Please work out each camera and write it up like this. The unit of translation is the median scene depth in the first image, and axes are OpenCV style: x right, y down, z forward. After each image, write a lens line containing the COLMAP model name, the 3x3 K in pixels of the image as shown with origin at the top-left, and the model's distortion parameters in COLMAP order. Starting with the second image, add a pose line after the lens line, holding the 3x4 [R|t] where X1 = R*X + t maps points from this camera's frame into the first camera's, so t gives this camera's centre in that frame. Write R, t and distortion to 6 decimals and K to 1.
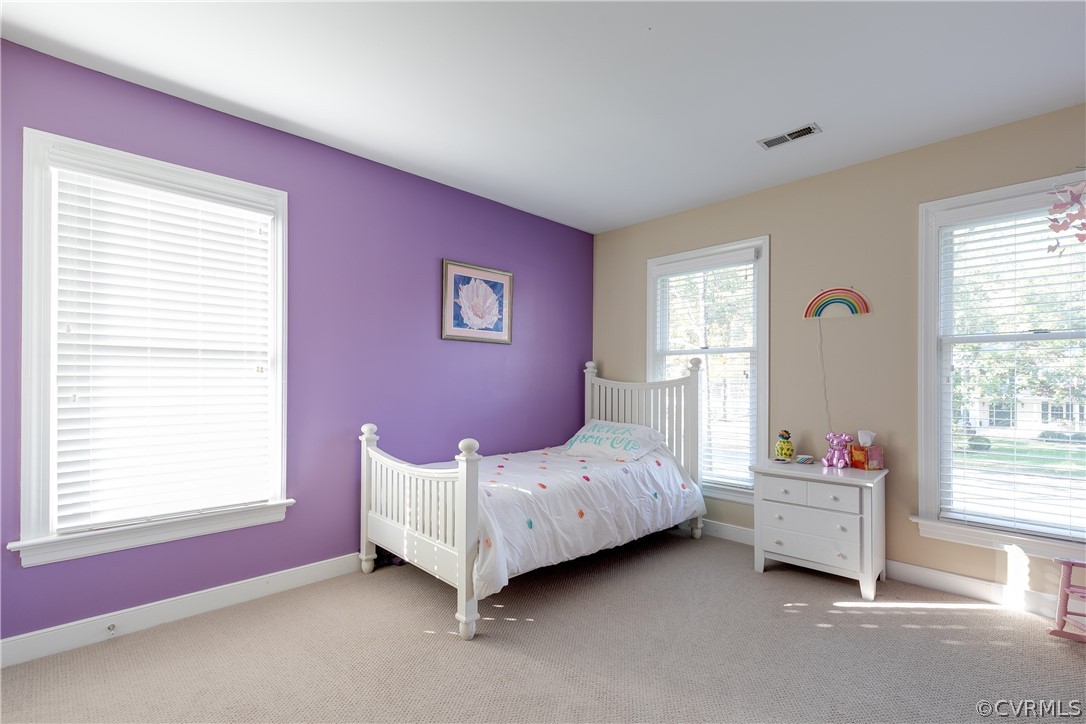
lens RADIAL K [[500.0, 0, 545.9], [0, 500.0, 381.3], [0, 0, 1]] dist [0.003000, -0.000302]
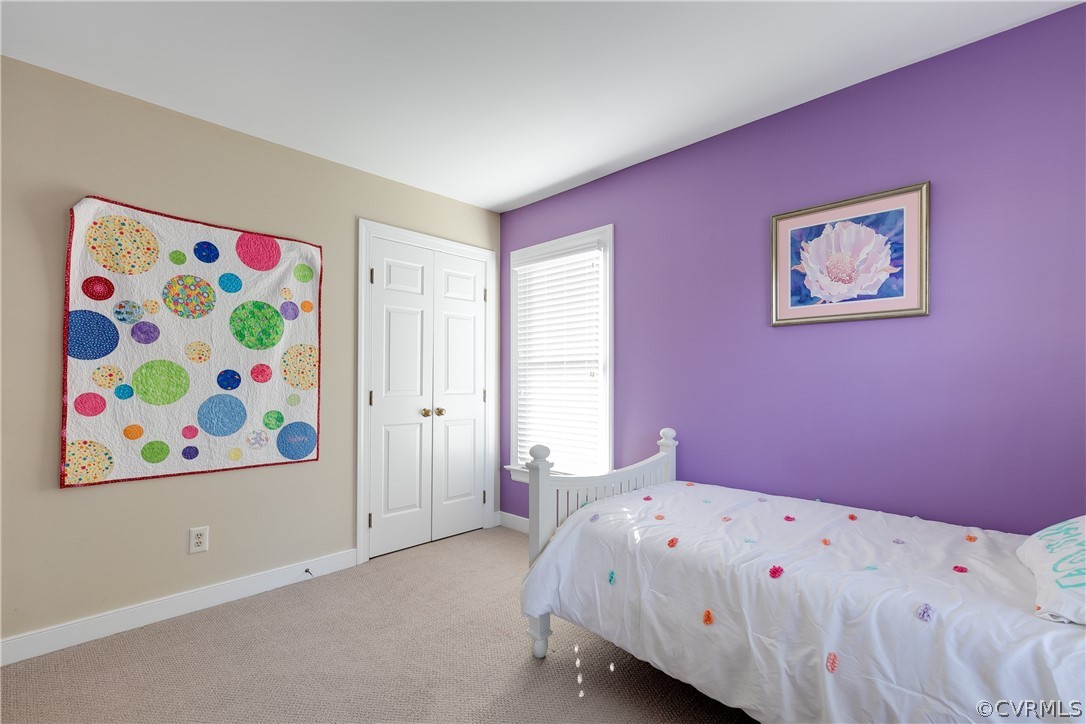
lens RADIAL K [[500.0, 0, 545.9], [0, 500.0, 381.3], [0, 0, 1]] dist [0.003000, -0.000302]
pose [[0.003055, -0.003130, -0.999990, 0.512600], [0.000430, 0.999995, -0.003129, -0.001577], [0.999995, -0.000420, 0.003057, 0.650307]]
